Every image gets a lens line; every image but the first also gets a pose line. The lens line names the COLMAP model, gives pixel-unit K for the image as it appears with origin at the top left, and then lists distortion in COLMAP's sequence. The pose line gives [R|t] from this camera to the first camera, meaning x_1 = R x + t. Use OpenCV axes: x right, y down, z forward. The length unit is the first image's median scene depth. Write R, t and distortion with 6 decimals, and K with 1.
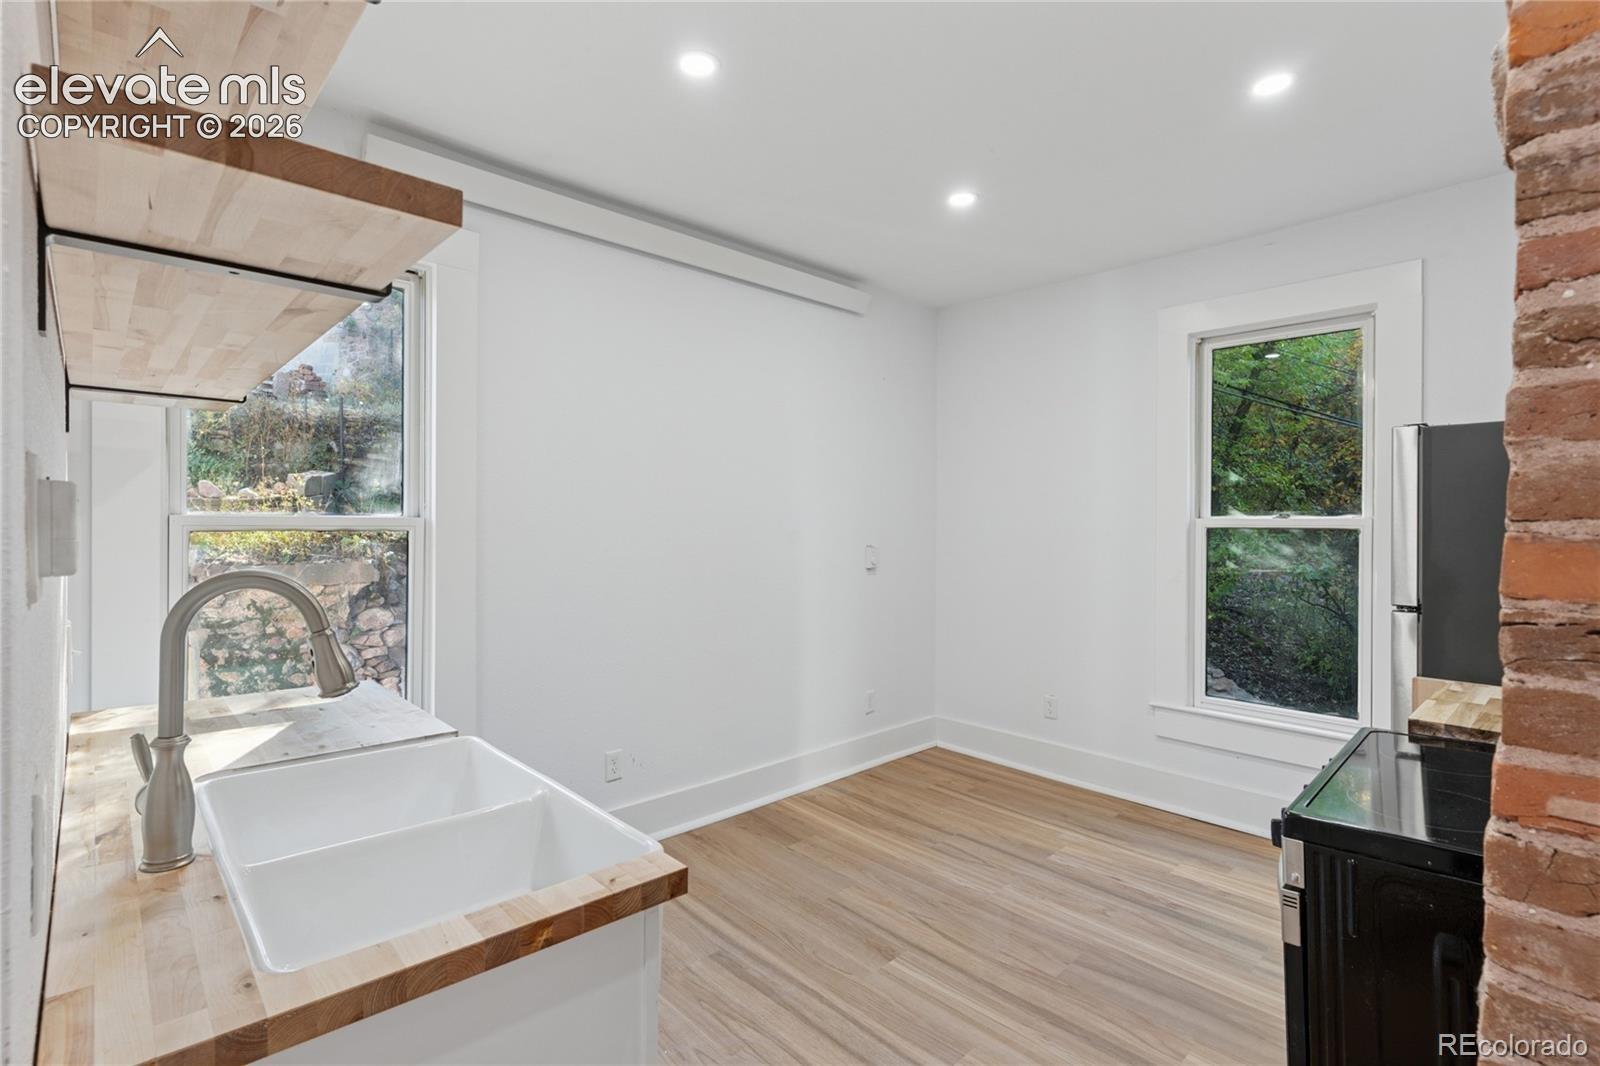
lens RADIAL K [[759.2, 0, 802.6], [0, 759.2, 523.1], [0, 0, 1]] dist [-0.001348, -0.000270]
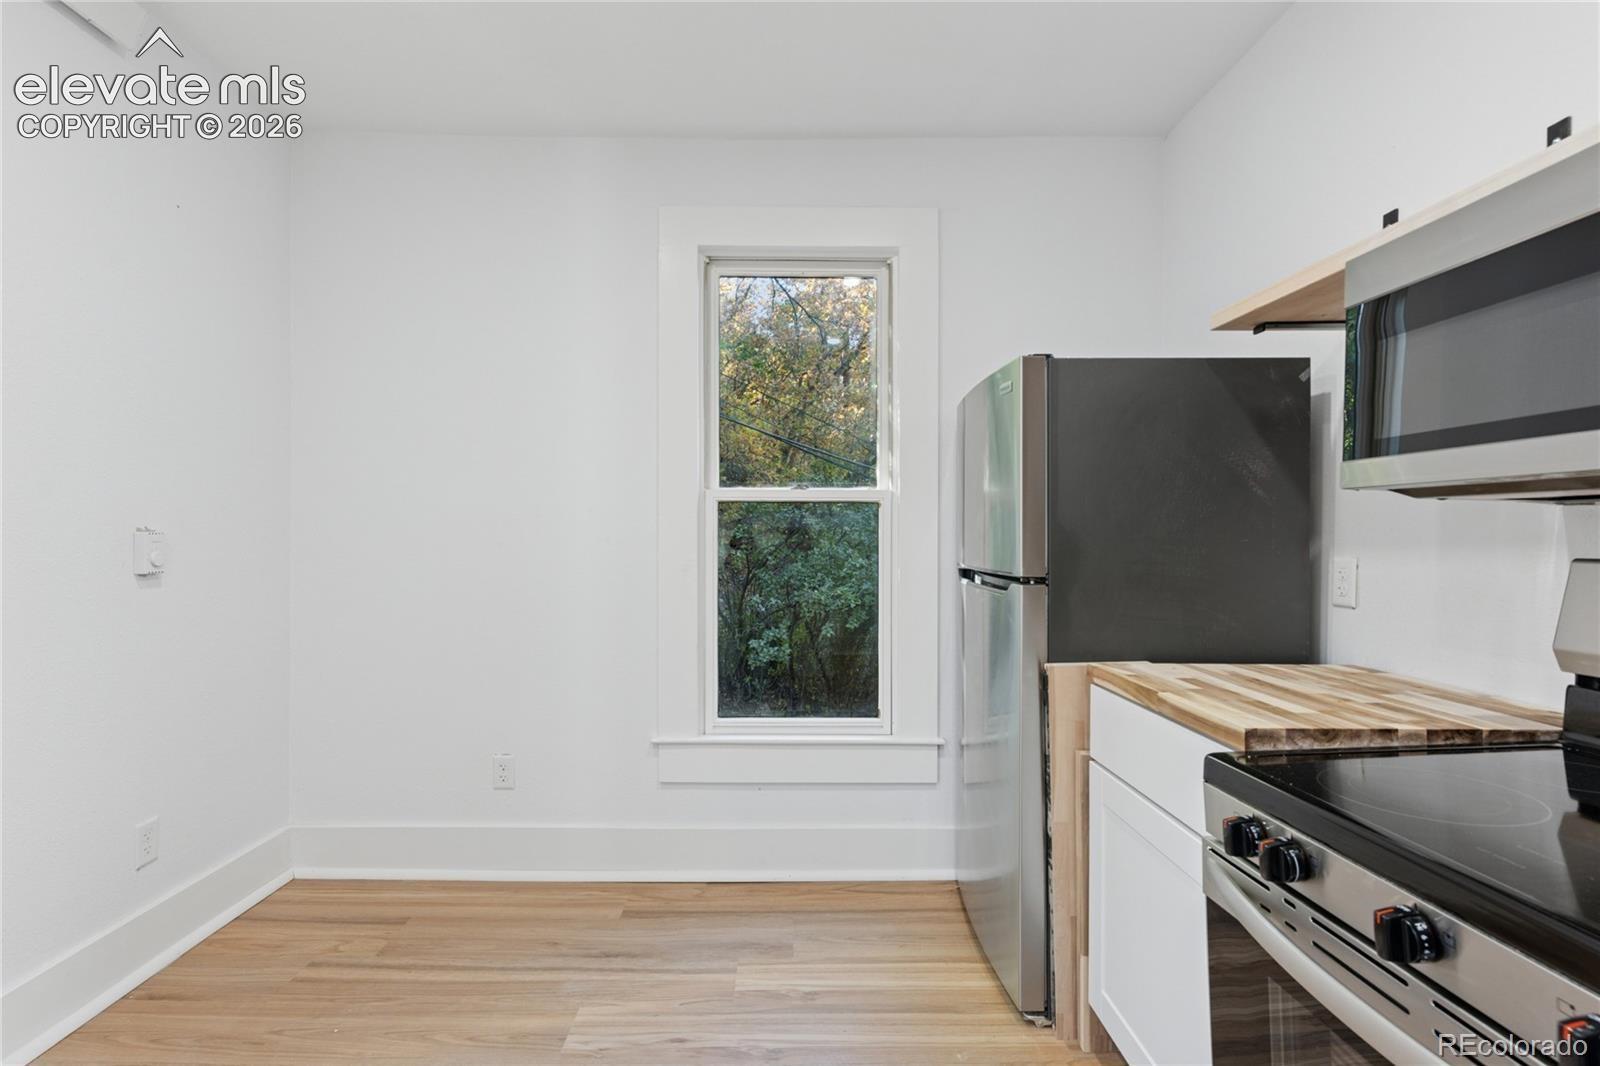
lens RADIAL K [[759.2, 0, 798.5], [0, 759.2, 539.8], [0, 0, 1]] dist [-0.001348, -0.000270]
pose [[0.678007, -0.005151, 0.735037, 0.016947], [0.002435, 0.999986, 0.004762, 0.041616], [-0.735051, -0.001439, 0.678010, 0.409907]]
